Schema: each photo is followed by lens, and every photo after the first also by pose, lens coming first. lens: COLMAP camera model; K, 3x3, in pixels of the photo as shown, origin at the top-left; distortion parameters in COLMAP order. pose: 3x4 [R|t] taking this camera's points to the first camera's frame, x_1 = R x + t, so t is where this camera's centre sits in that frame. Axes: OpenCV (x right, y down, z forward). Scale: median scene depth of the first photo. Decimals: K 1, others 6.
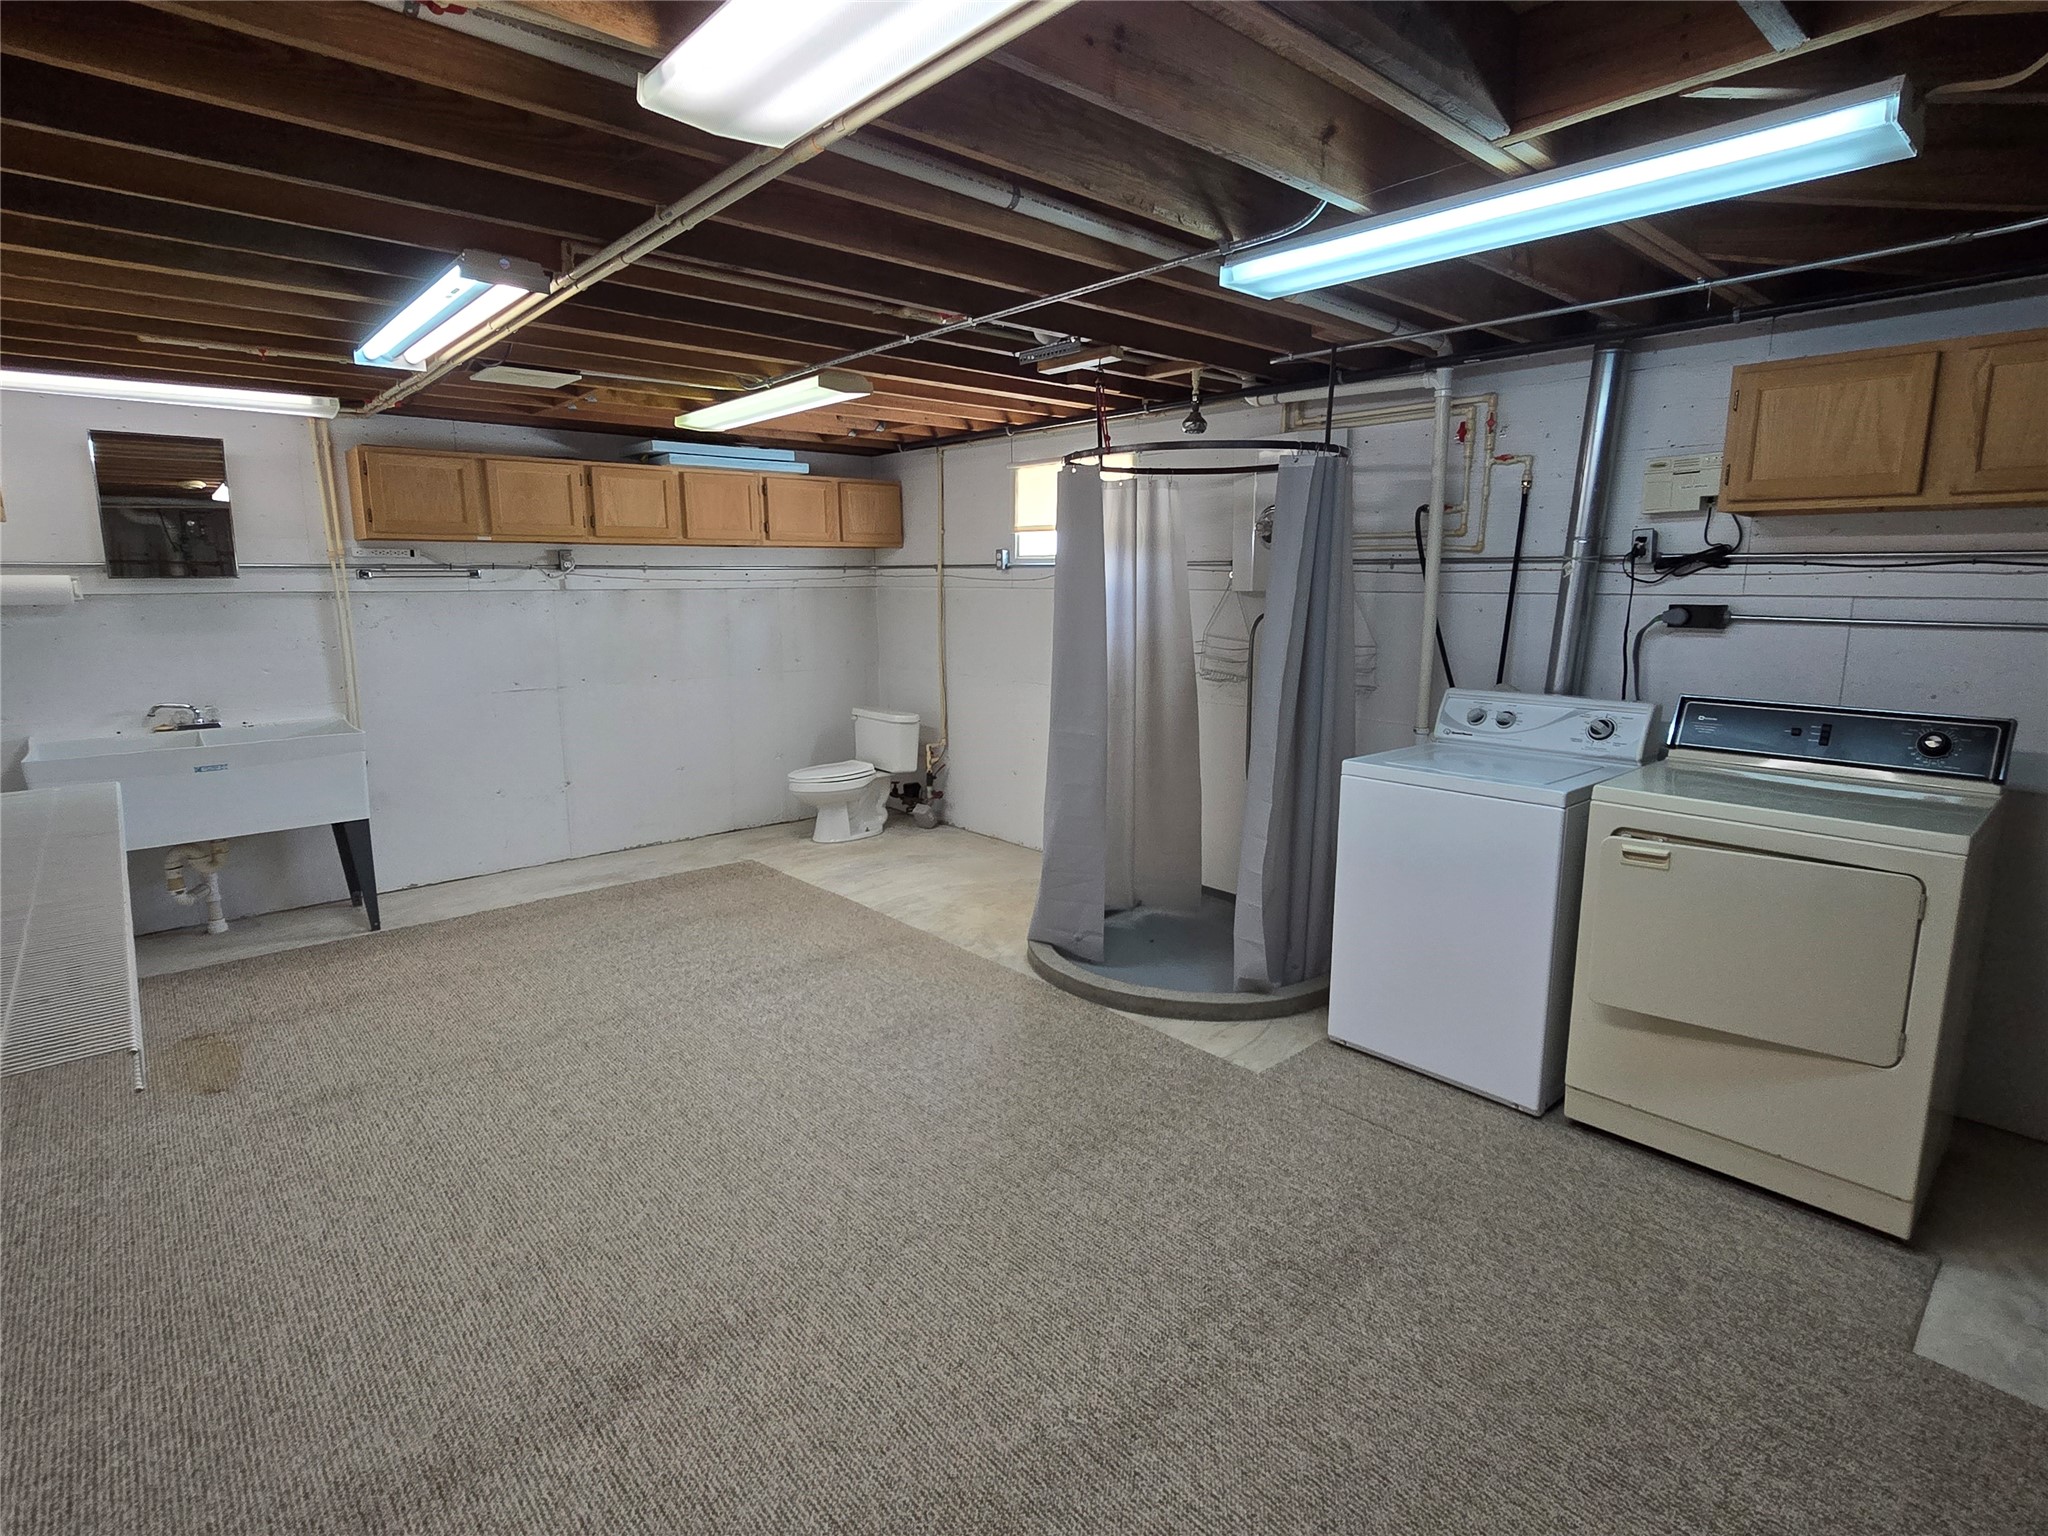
lens RADIAL K [[1028.6, 0, 1059.8], [0, 1028.6, 770.1], [0, 0, 1]] dist [-0.002158, -0.000384]
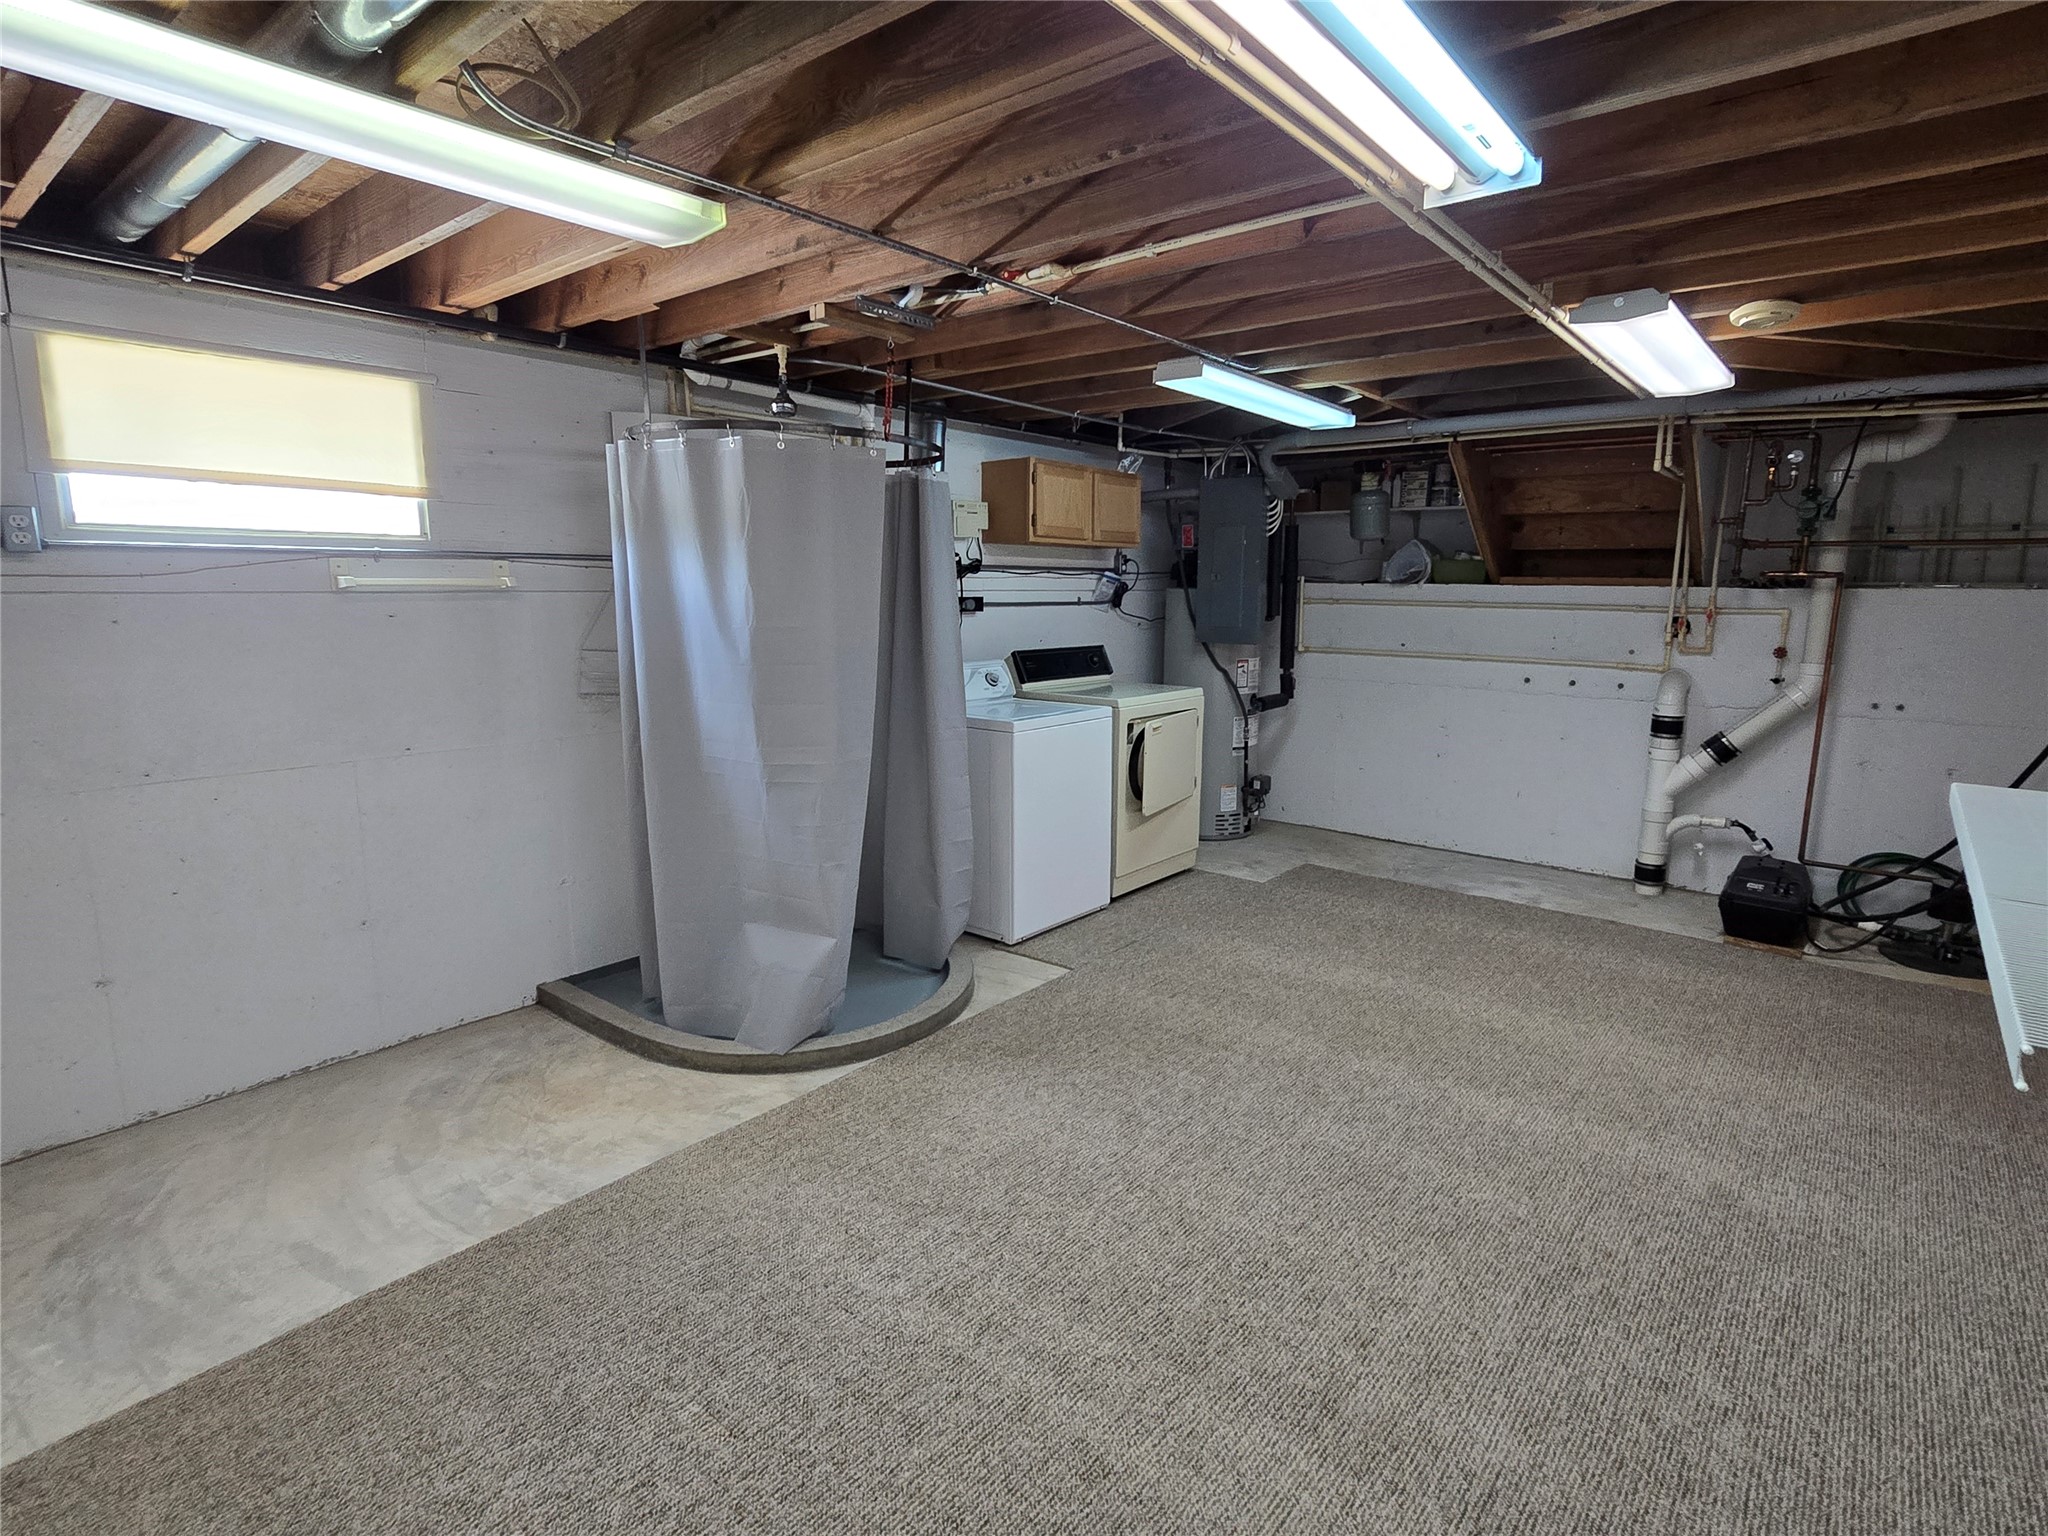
lens RADIAL K [[1038.6, 0, 1027.3], [0, 1038.6, 757.5], [0, 0, 1]] dist [-0.011469, -0.000080]
pose [[-0.132827, -0.164116, 0.977457, -0.806430], [0.175804, 0.966657, 0.186192, -0.164326], [-0.975423, 0.196572, -0.099546, 0.909141]]
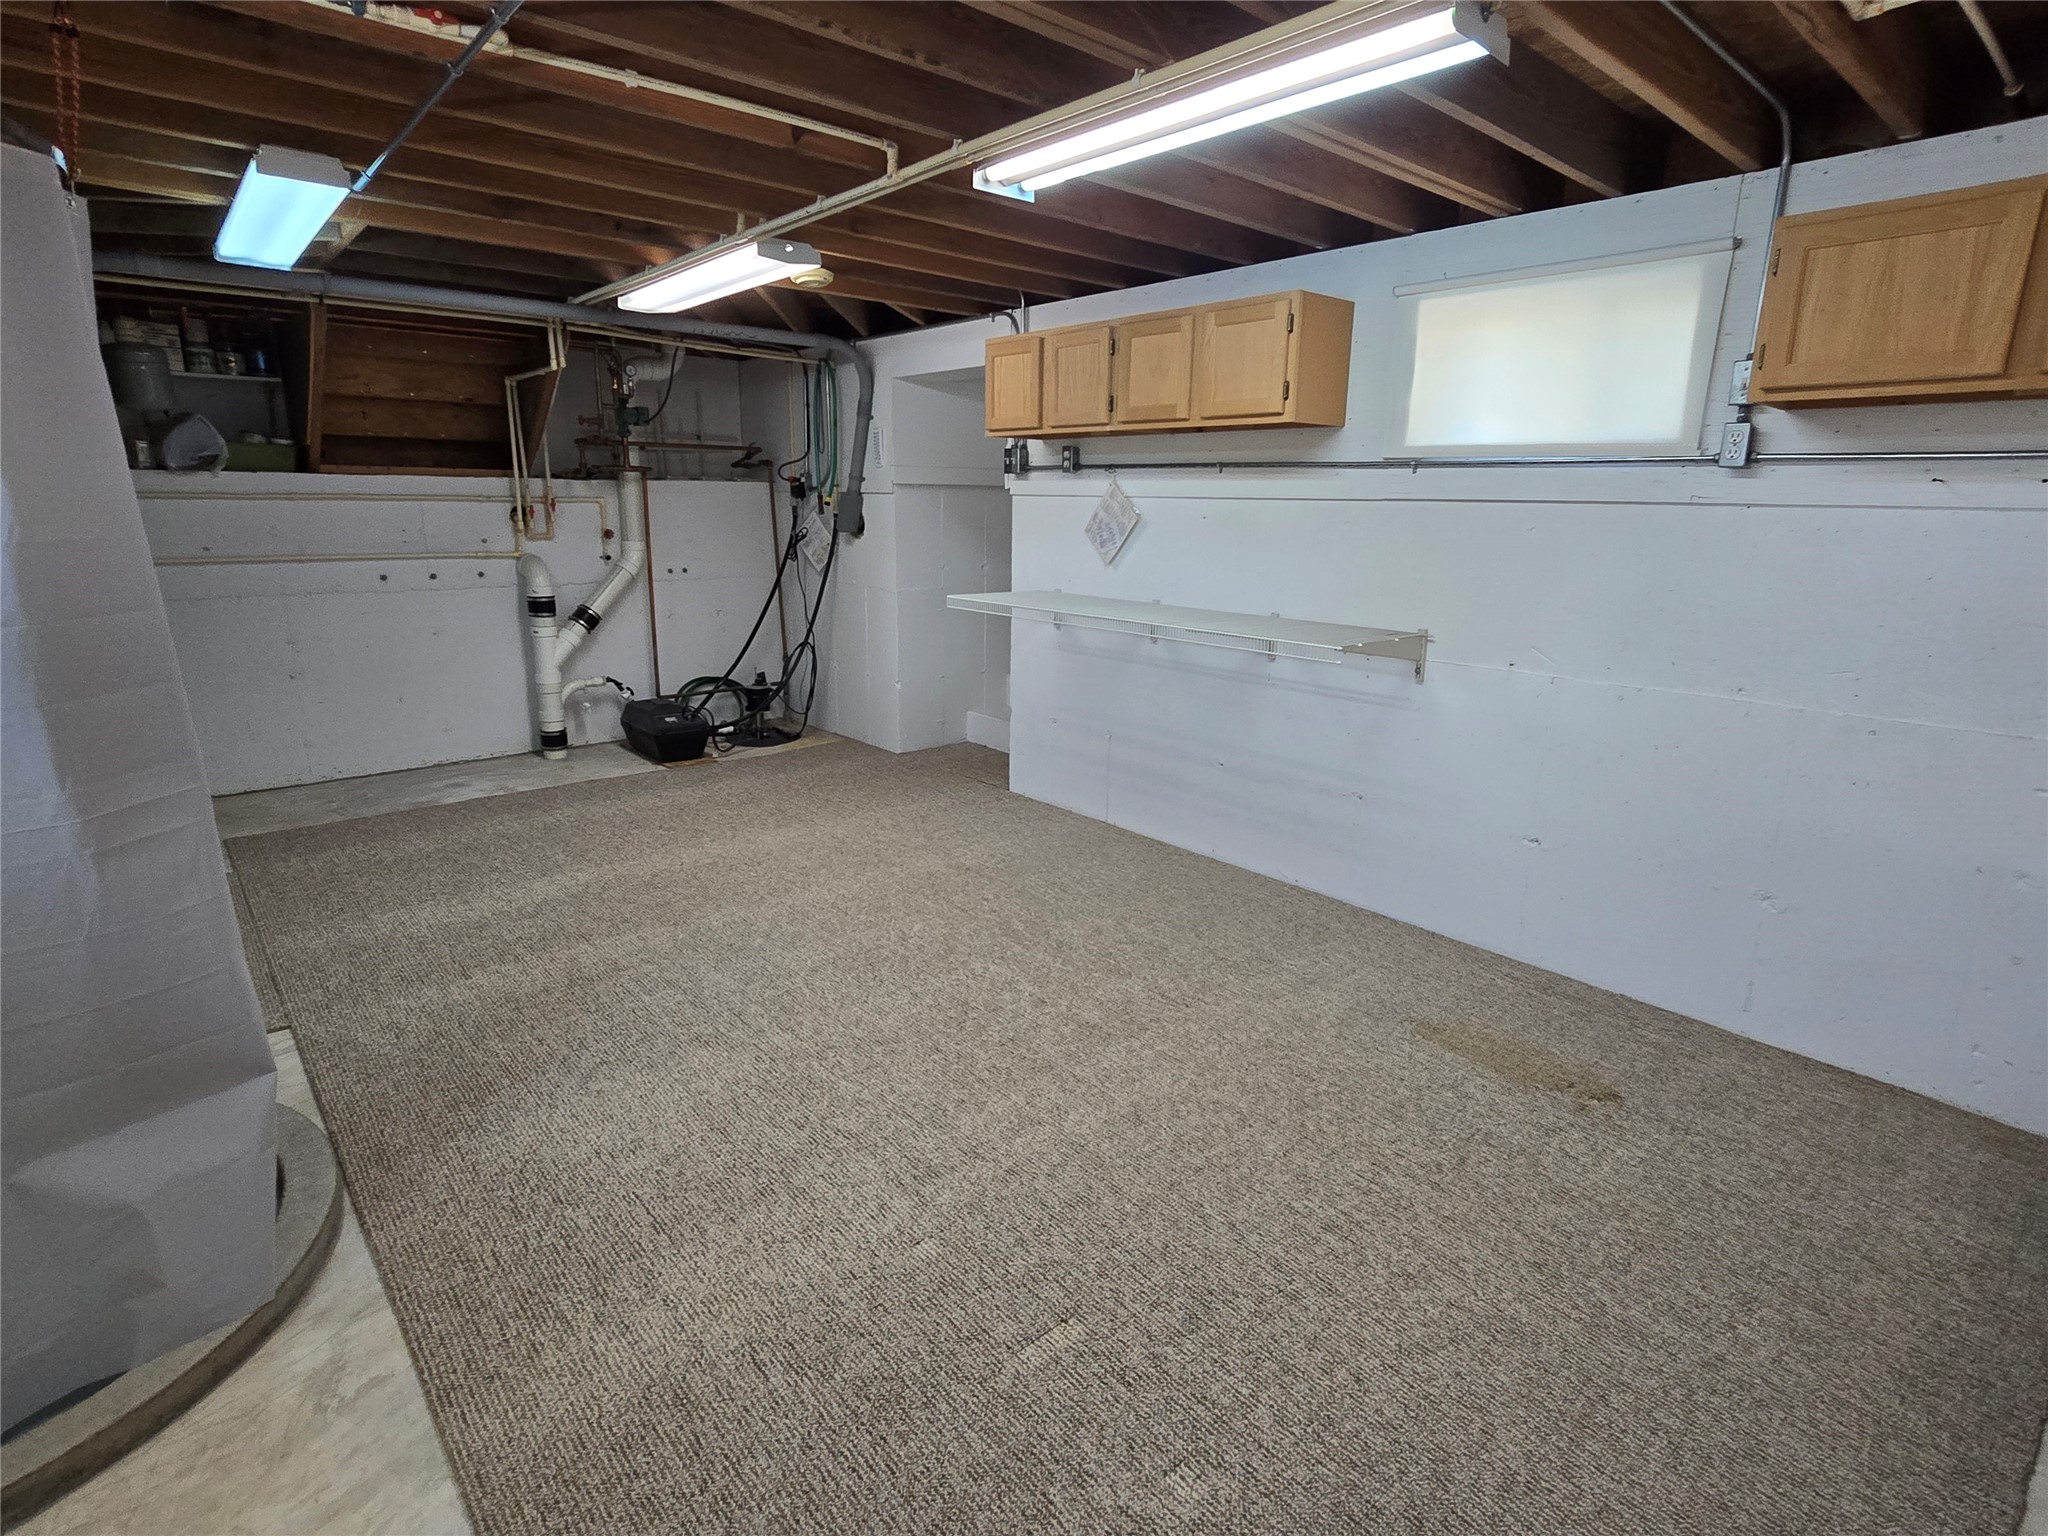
lens RADIAL K [[1028.6, 0, 1059.8], [0, 1028.6, 770.1], [0, 0, 1]] dist [-0.002158, -0.000384]
pose [[-0.999873, -0.013521, 0.008492, -0.385628], [-0.008526, 0.901814, 0.432040, -0.238584], [-0.013500, 0.431912, -0.901815, 1.365906]]
